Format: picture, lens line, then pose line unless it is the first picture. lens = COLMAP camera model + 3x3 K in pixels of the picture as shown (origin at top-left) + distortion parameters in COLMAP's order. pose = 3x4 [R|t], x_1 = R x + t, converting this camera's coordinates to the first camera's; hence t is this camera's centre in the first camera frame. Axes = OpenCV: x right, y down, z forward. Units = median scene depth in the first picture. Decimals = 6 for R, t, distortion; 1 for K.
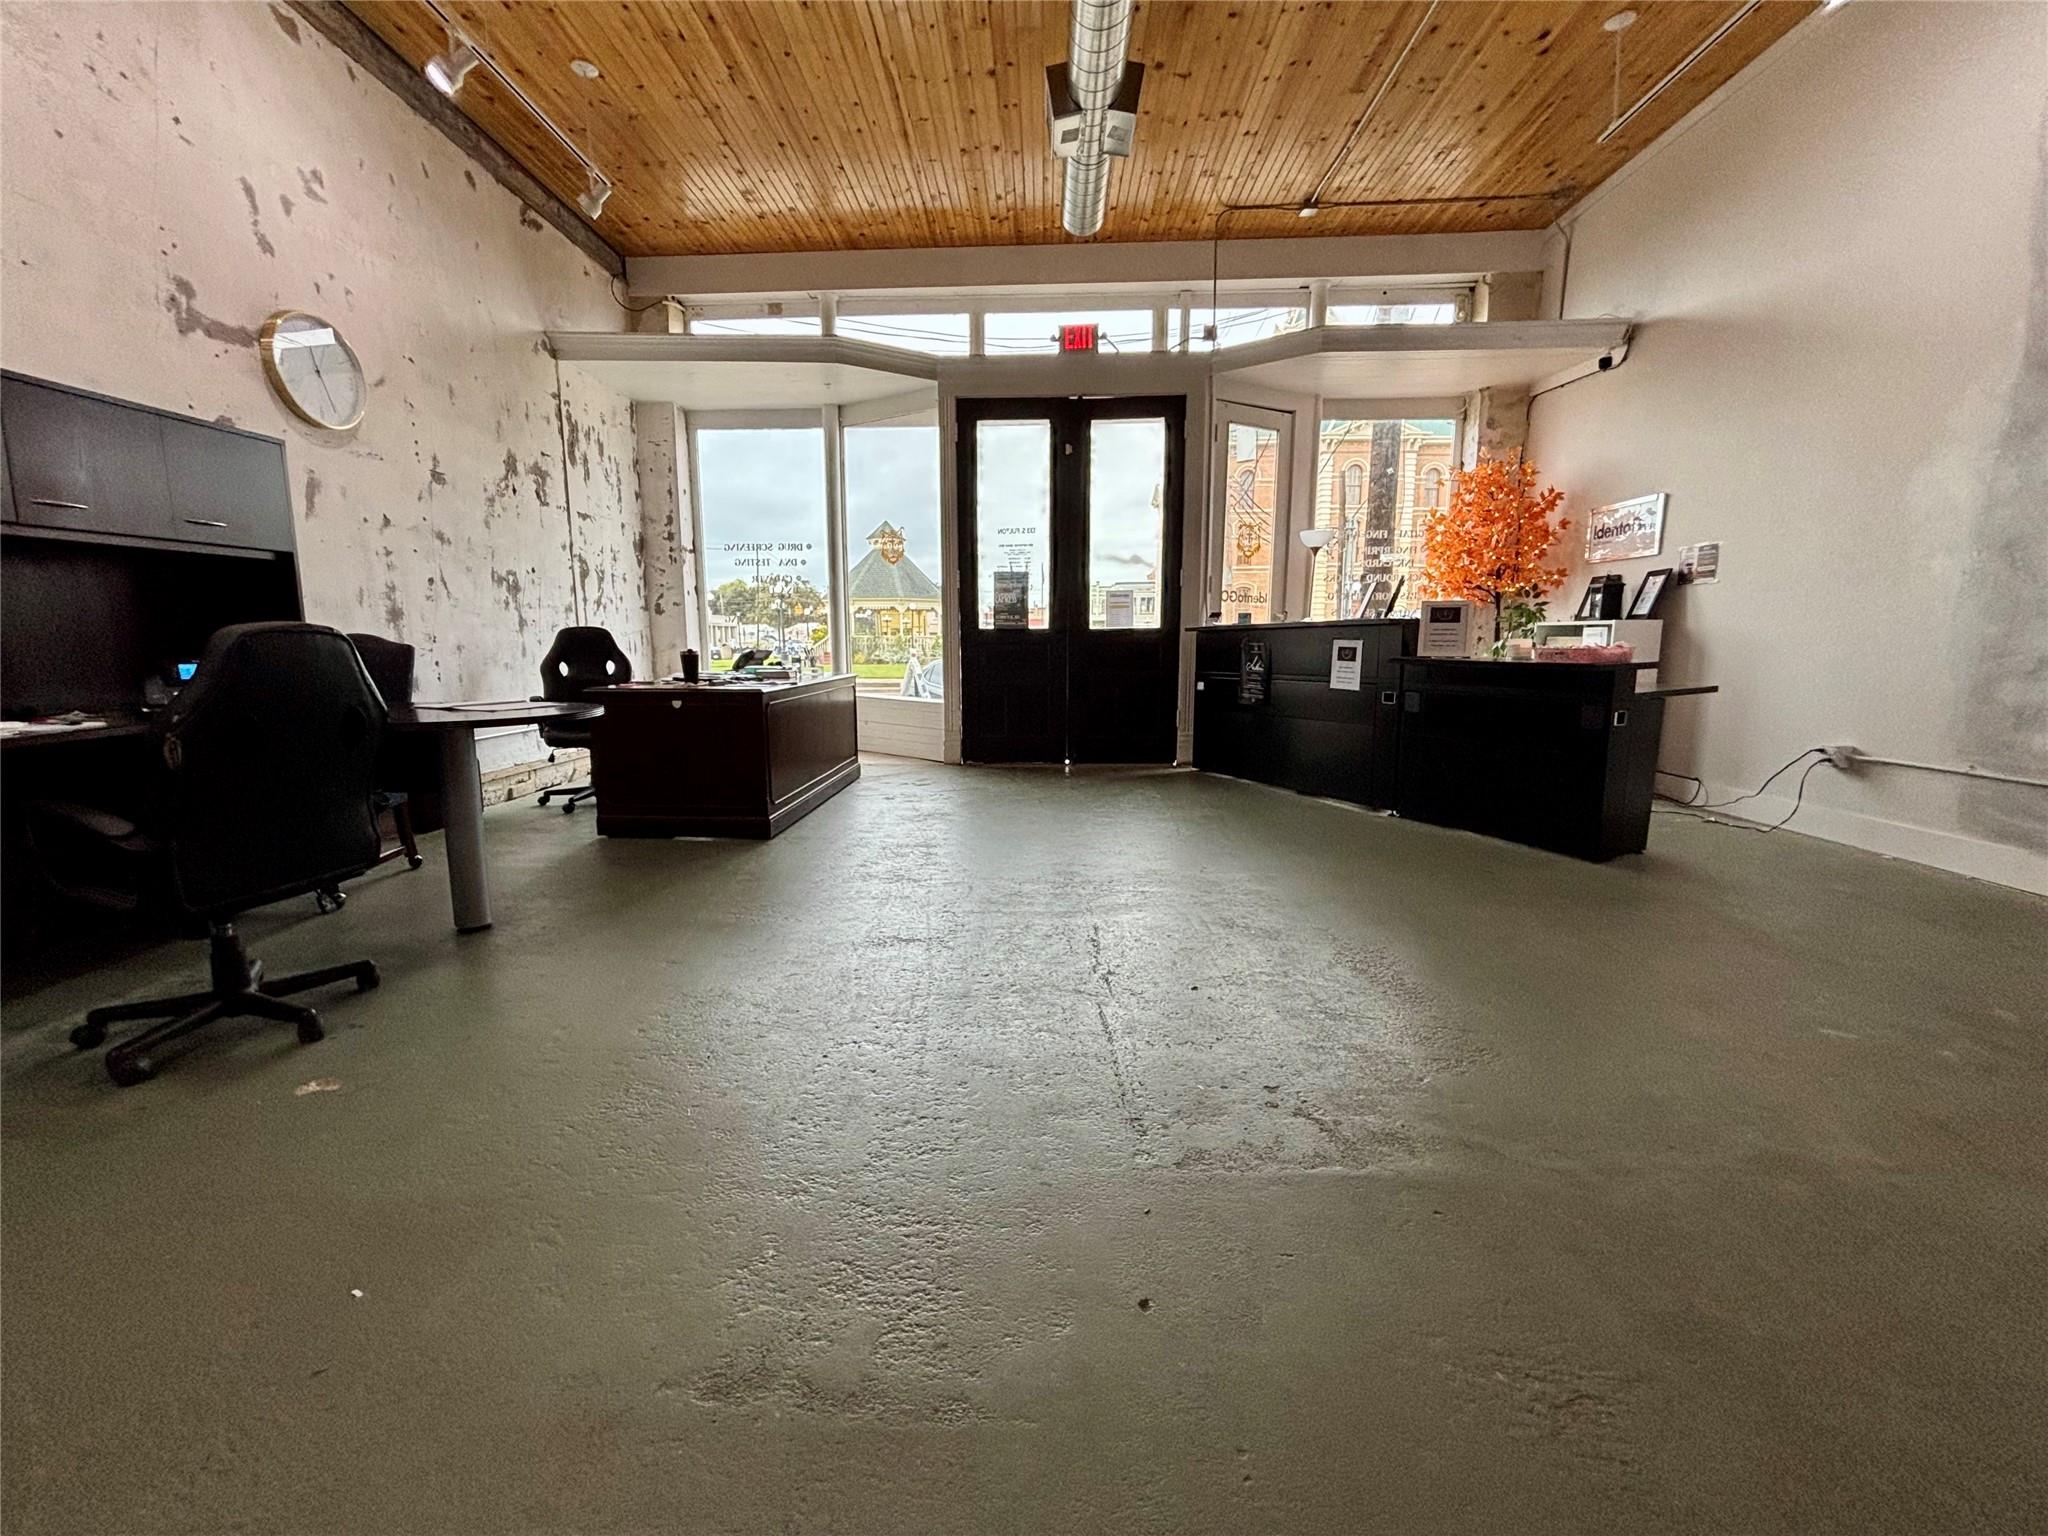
lens RADIAL K [[828.1, 0, 1013.6], [0, 828.1, 766.8], [0, 0, 1]] dist [0.003590, -0.001707]
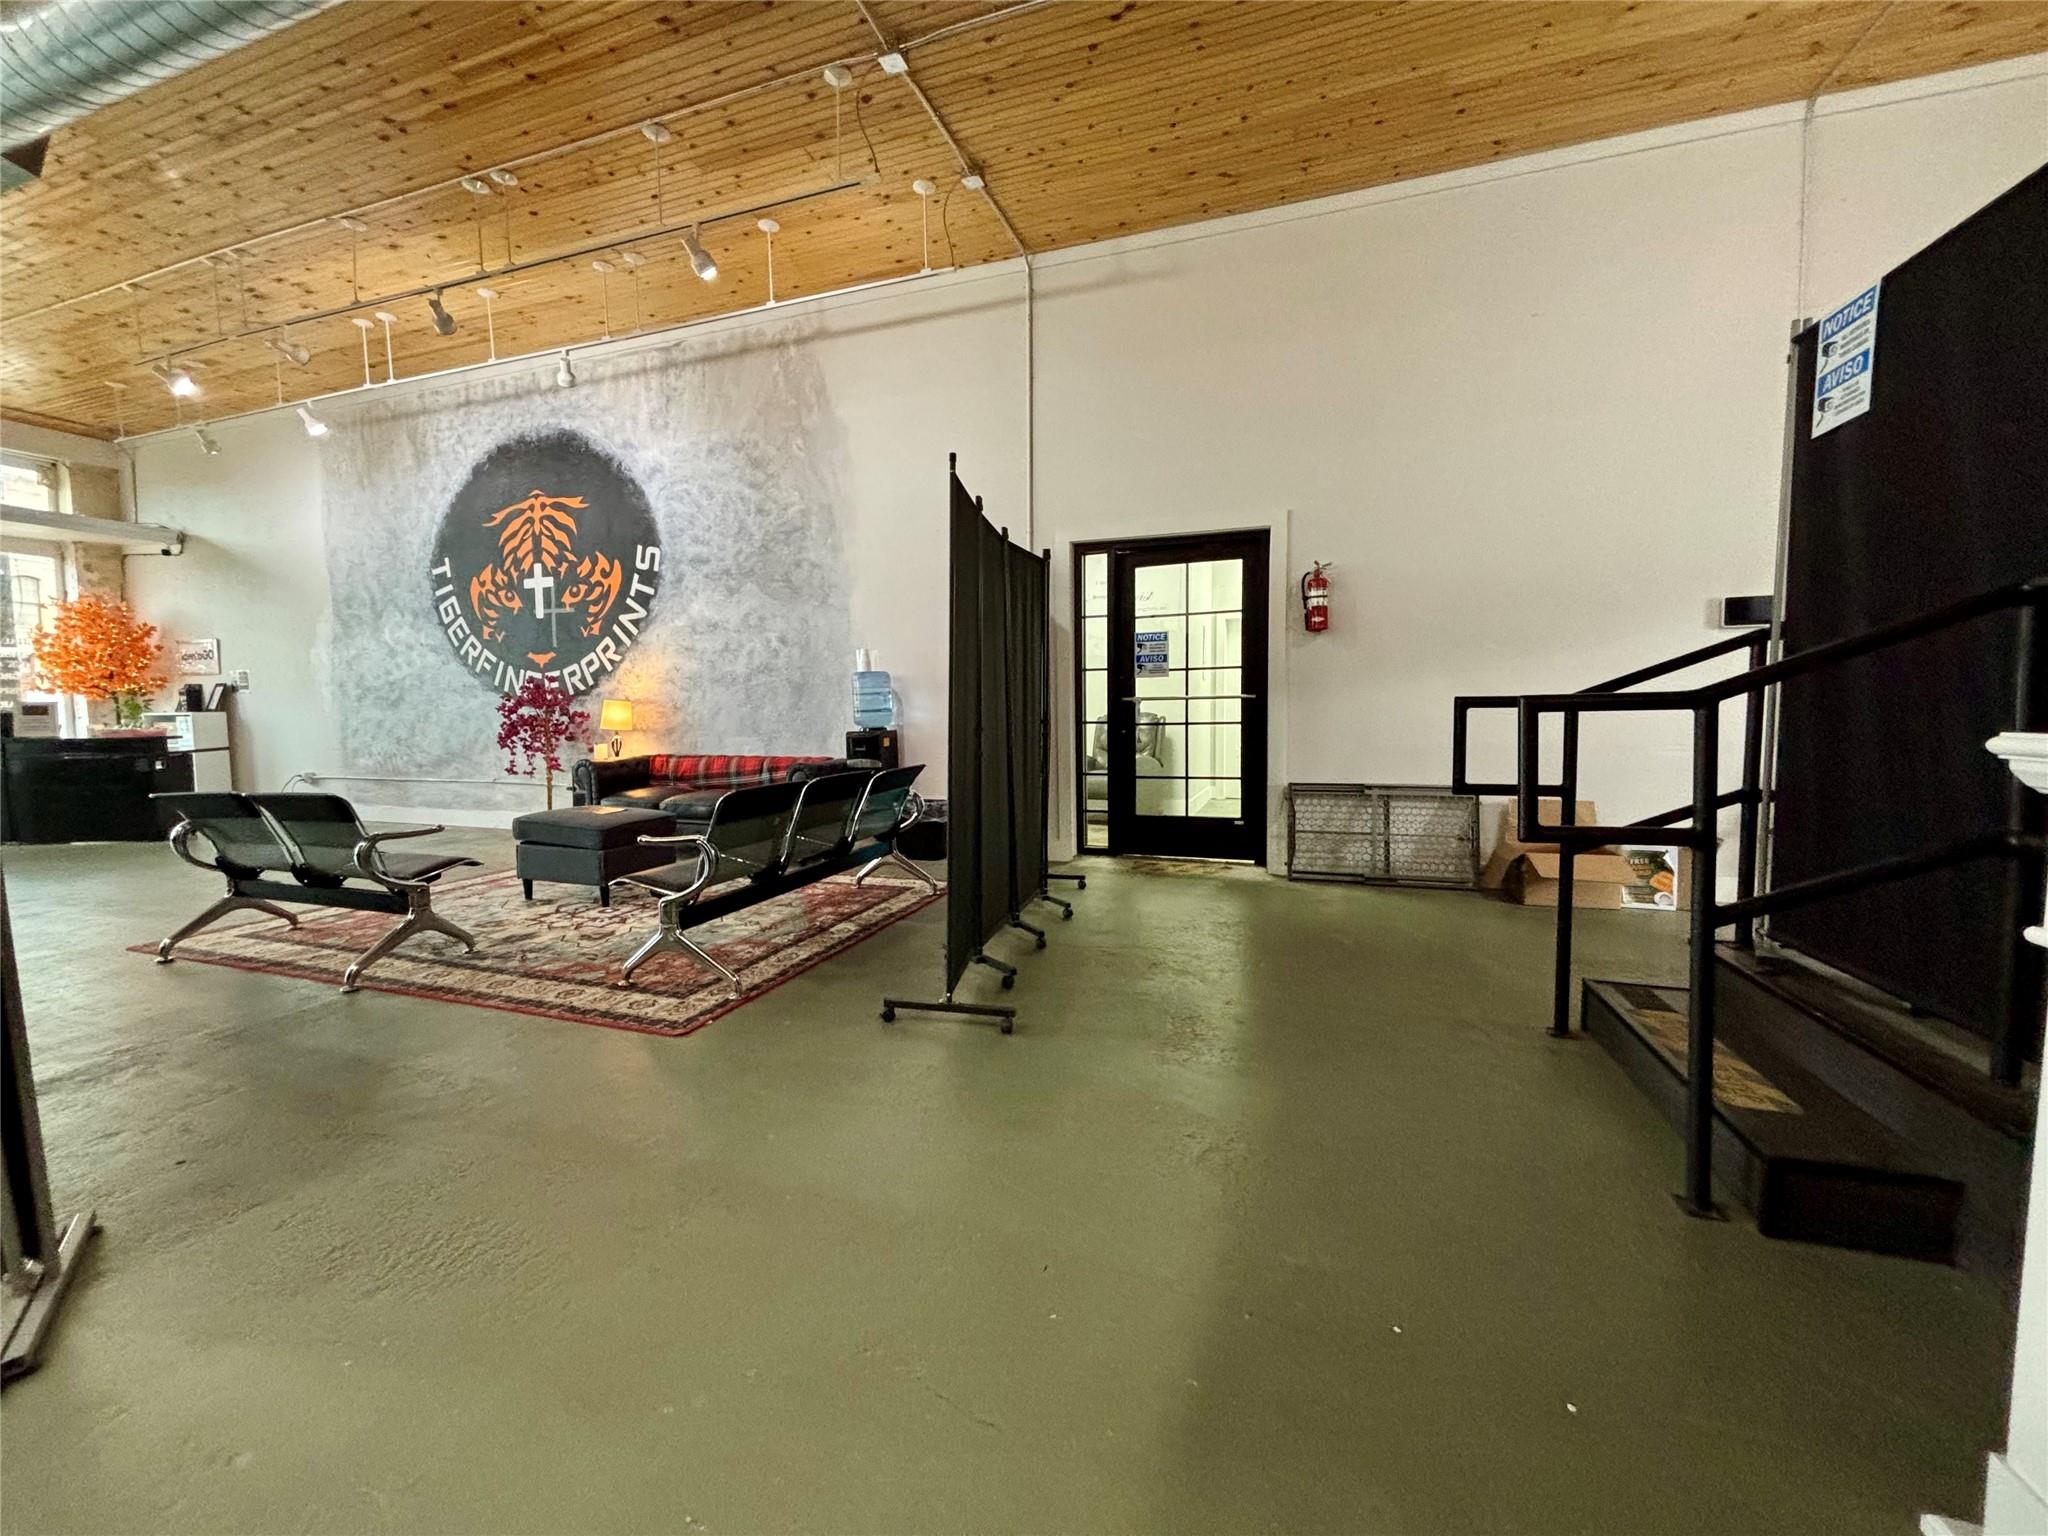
lens RADIAL K [[828.1, 0, 1004.1], [0, 828.1, 764.4], [0, 0, 1]] dist [0.003590, -0.001707]
pose [[0.312619, -0.058761, 0.948059, -0.288046], [0.155453, 0.987793, 0.009963, 0.135590], [-0.937072, 0.144264, 0.317938, -0.867997]]
